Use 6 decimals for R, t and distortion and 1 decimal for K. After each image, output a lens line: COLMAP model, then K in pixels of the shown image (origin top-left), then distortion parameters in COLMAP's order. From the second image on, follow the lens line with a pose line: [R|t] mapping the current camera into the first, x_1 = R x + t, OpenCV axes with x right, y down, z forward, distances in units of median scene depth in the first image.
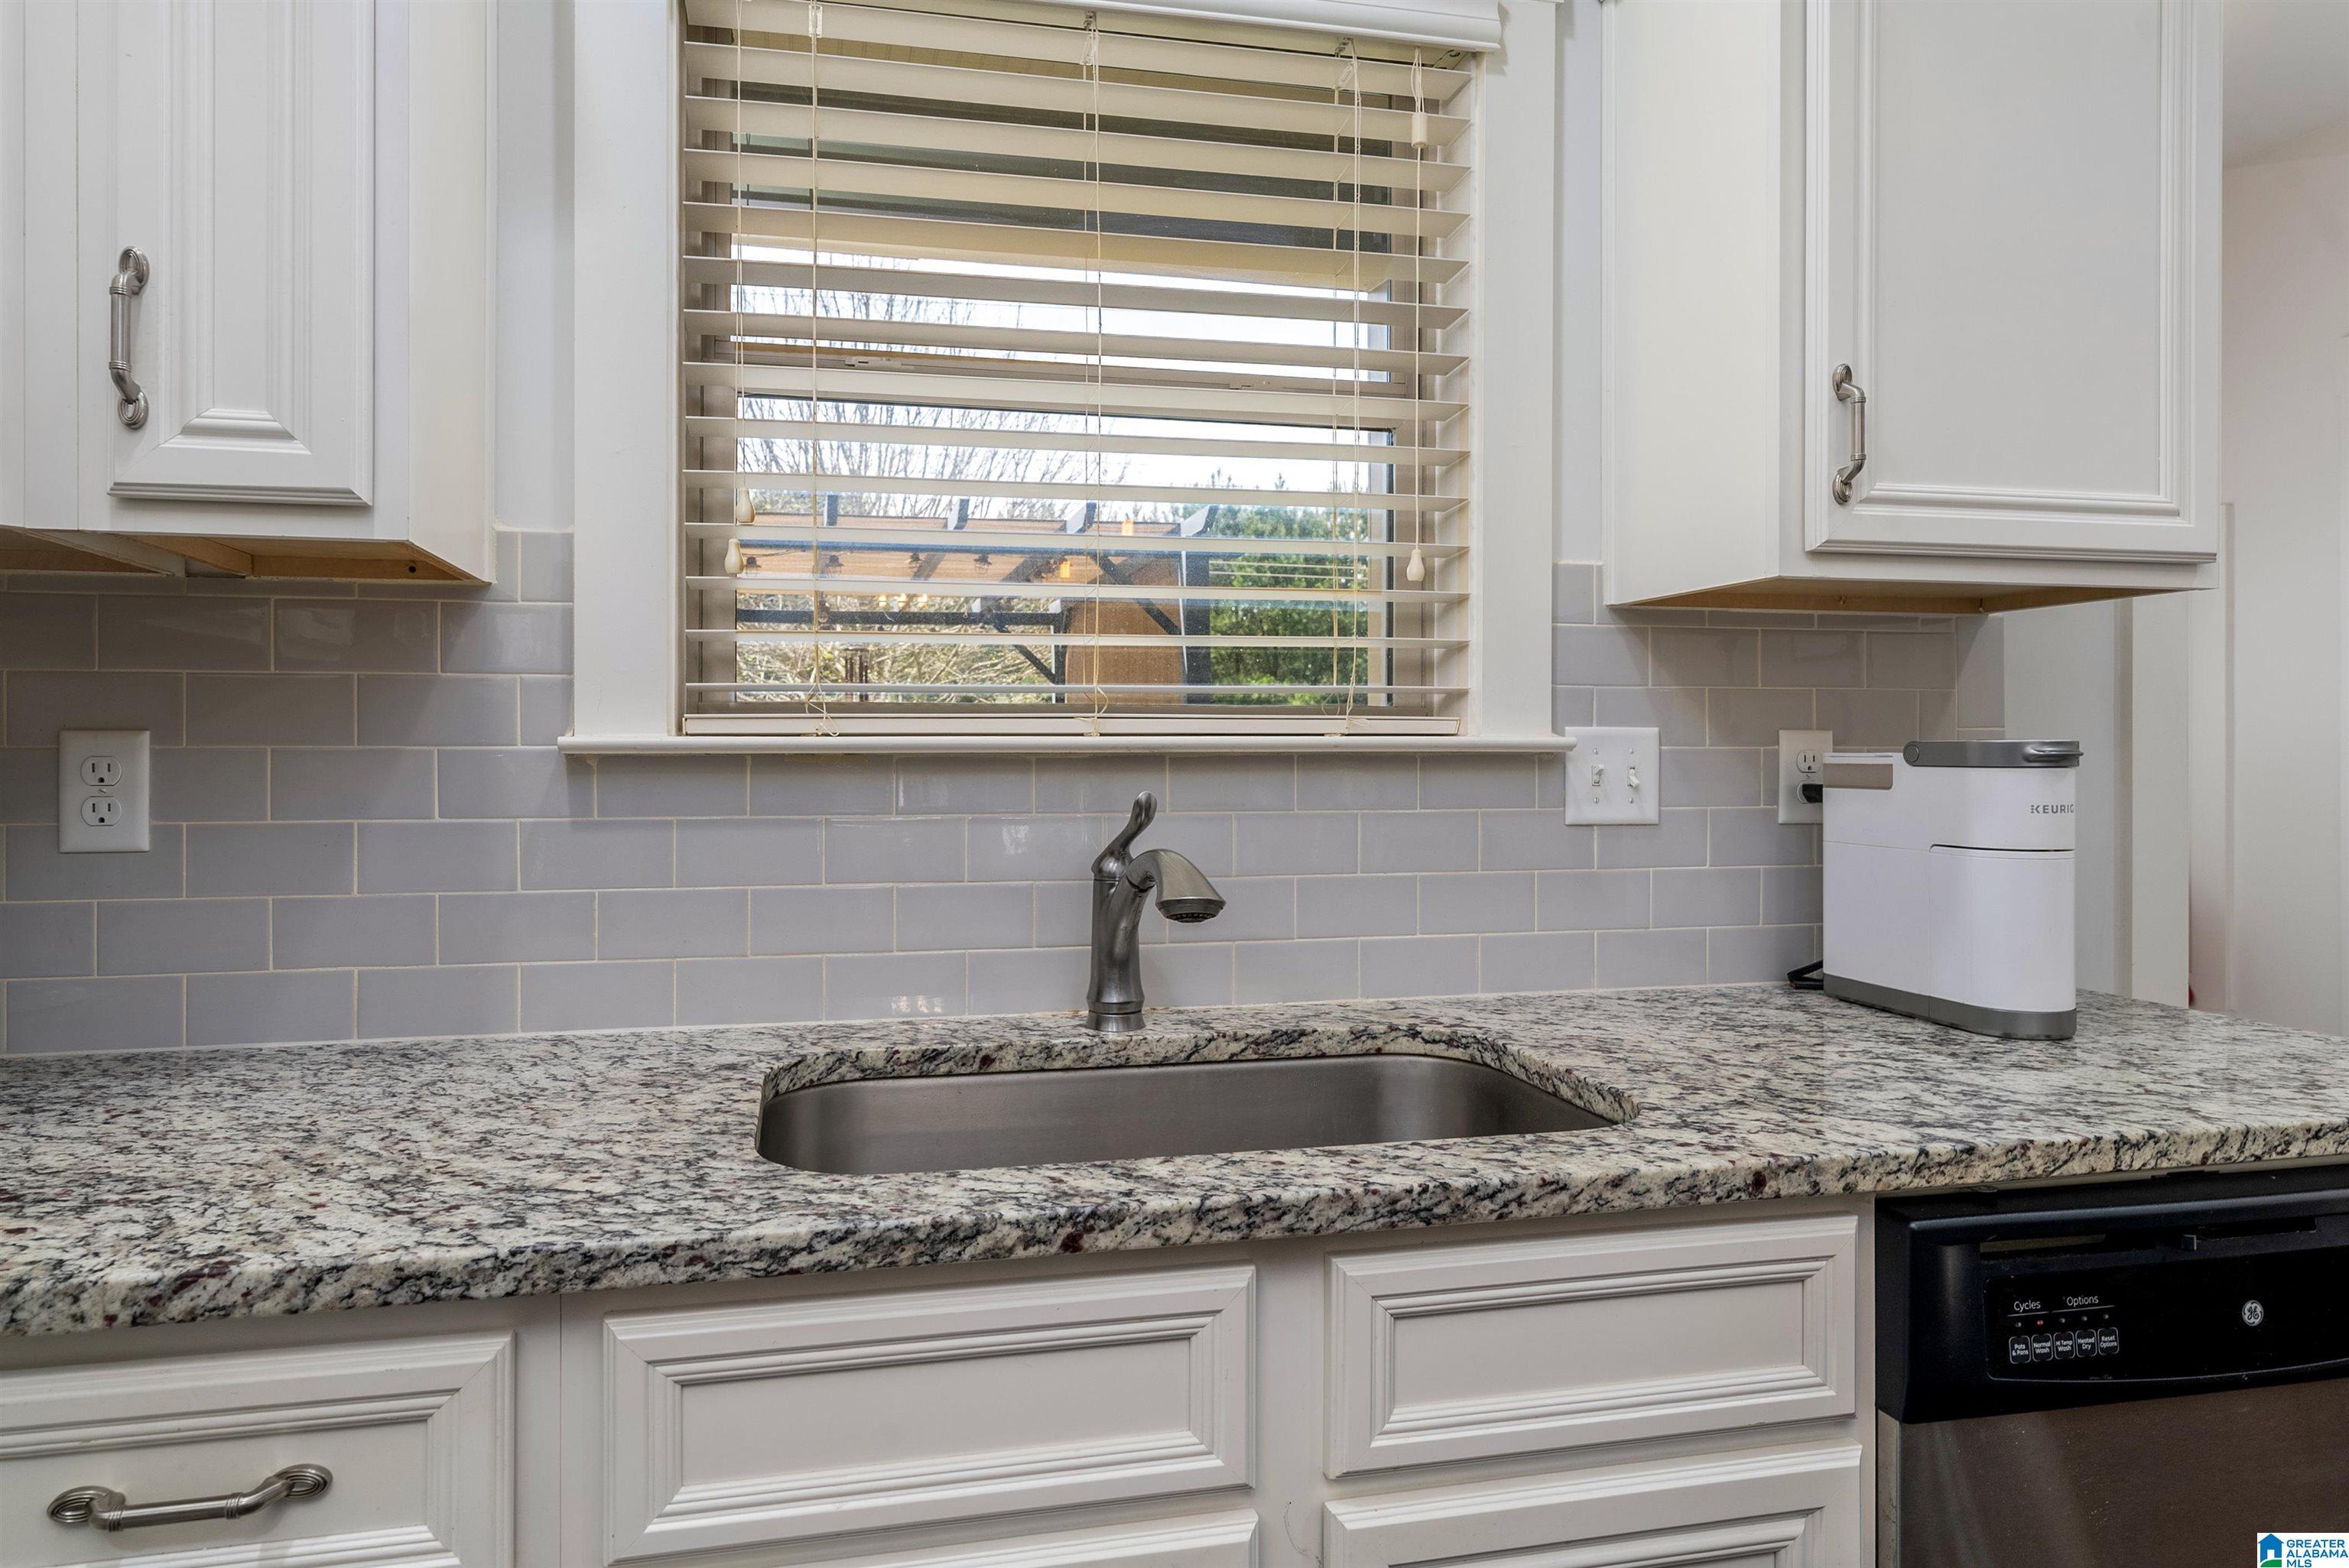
lens RADIAL K [[1386.5, 0, 1182.9], [0, 1386.5, 756.7], [0, 0, 1]] dist [0.002405, 0.001135]
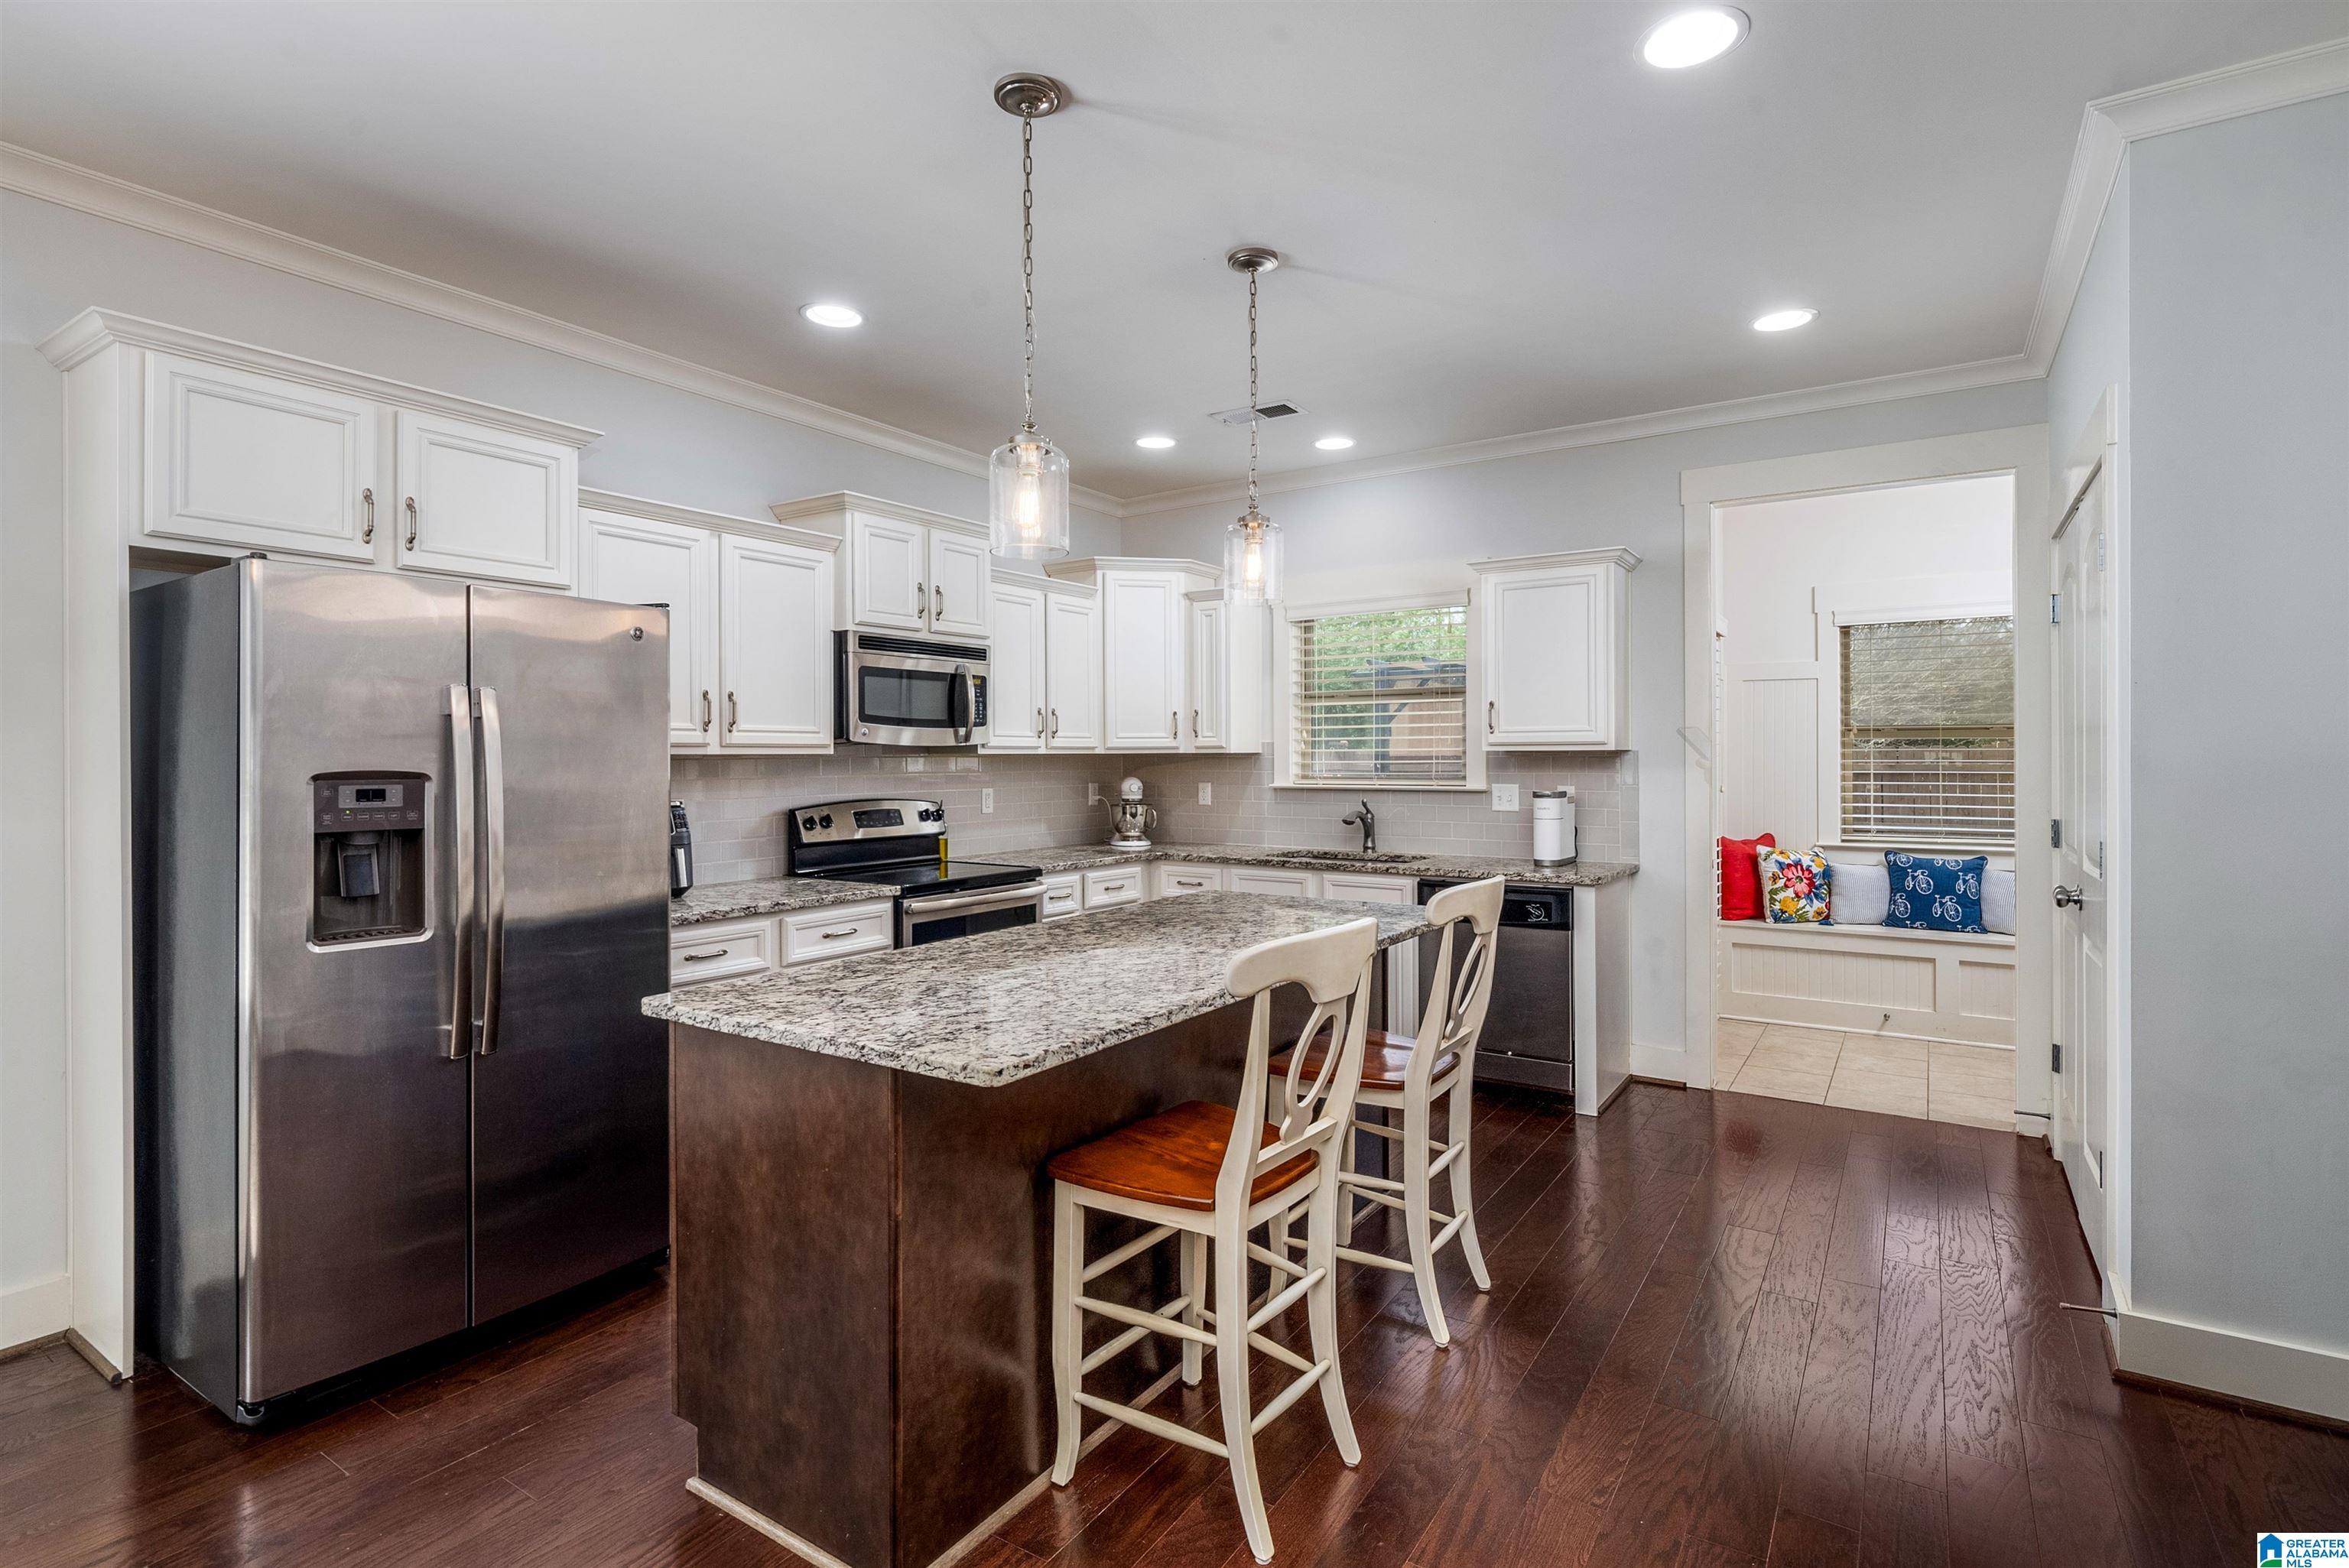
lens RADIAL K [[1135.5, 0, 1179.4], [0, 1135.5, 753.7], [0, 0, 1]] dist [-0.000304, 0.000189]
pose [[0.677211, -0.000107, -0.735789, 2.423172], [0.000769, 1.000000, 0.000562, -0.131853], [0.735789, -0.000947, 0.677211, -2.076246]]
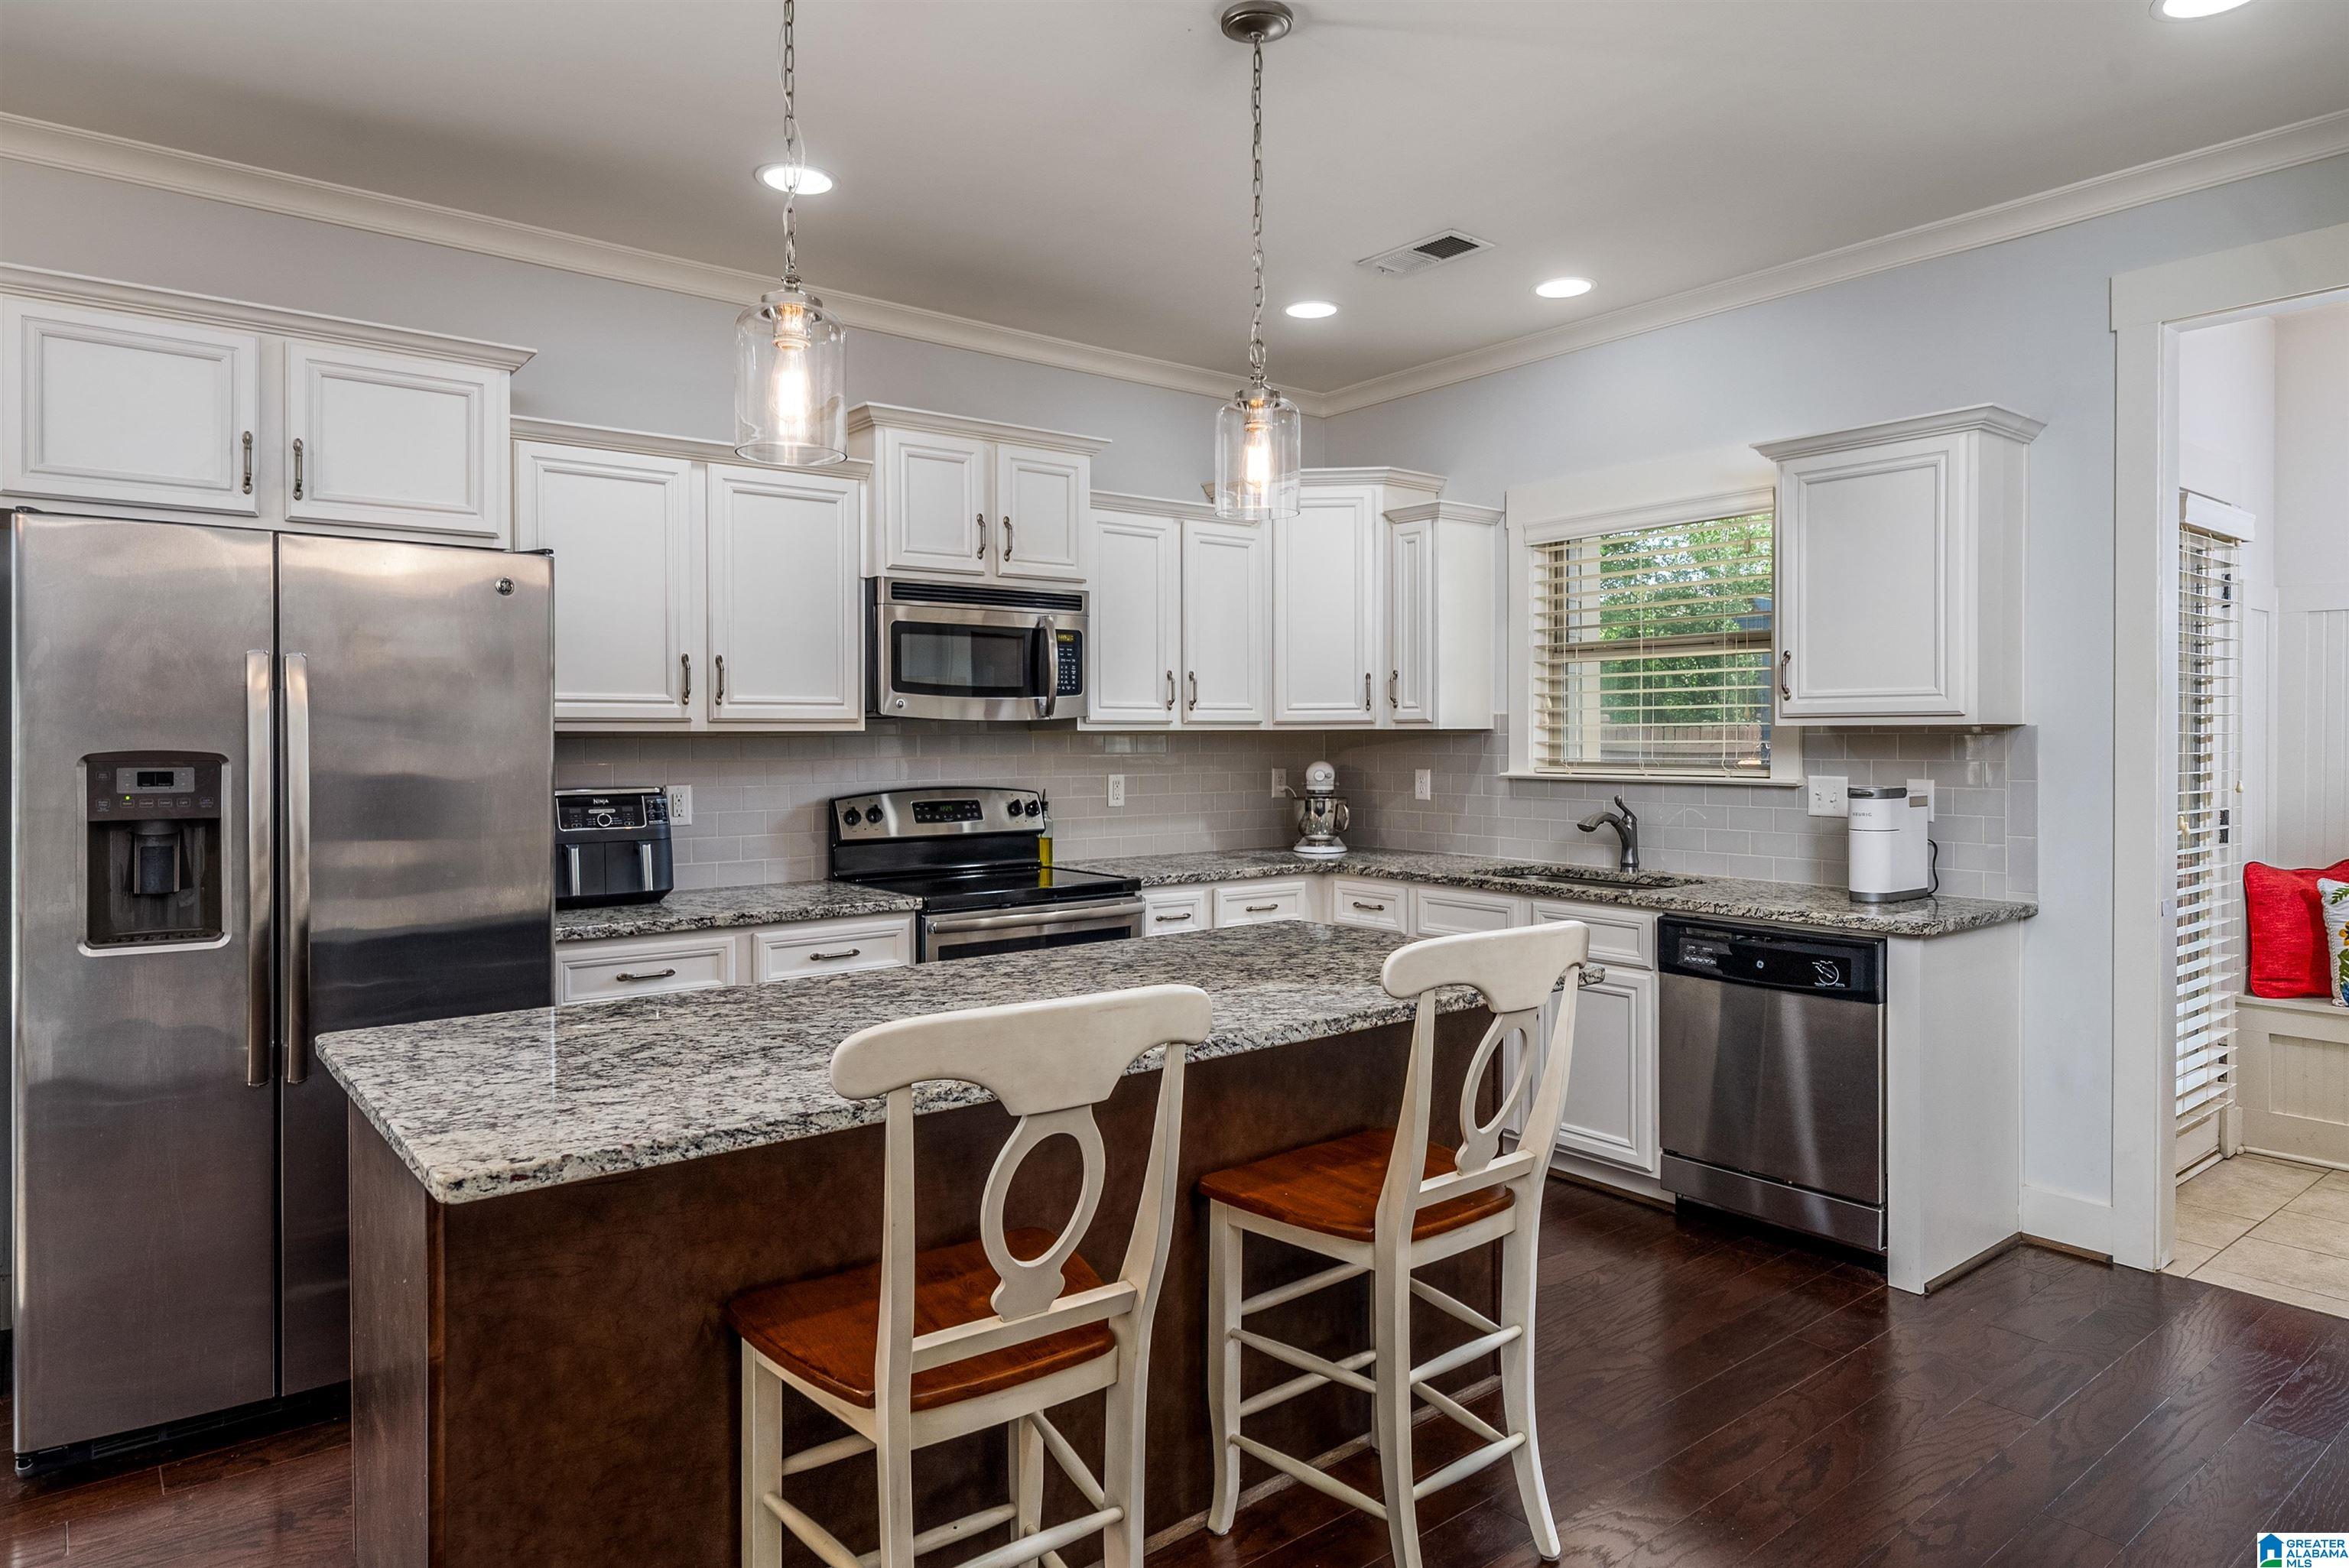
lens RADIAL K [[1398.9, 0, 1166.0], [0, 1398.9, 744.7], [0, 0, 1]] dist [0.001839, -0.000281]
pose [[0.419207, 0.009713, -0.907839, 2.576979], [0.001438, 0.999934, 0.011363, -0.133549], [0.907890, -0.006069, 0.419166, -1.360735]]
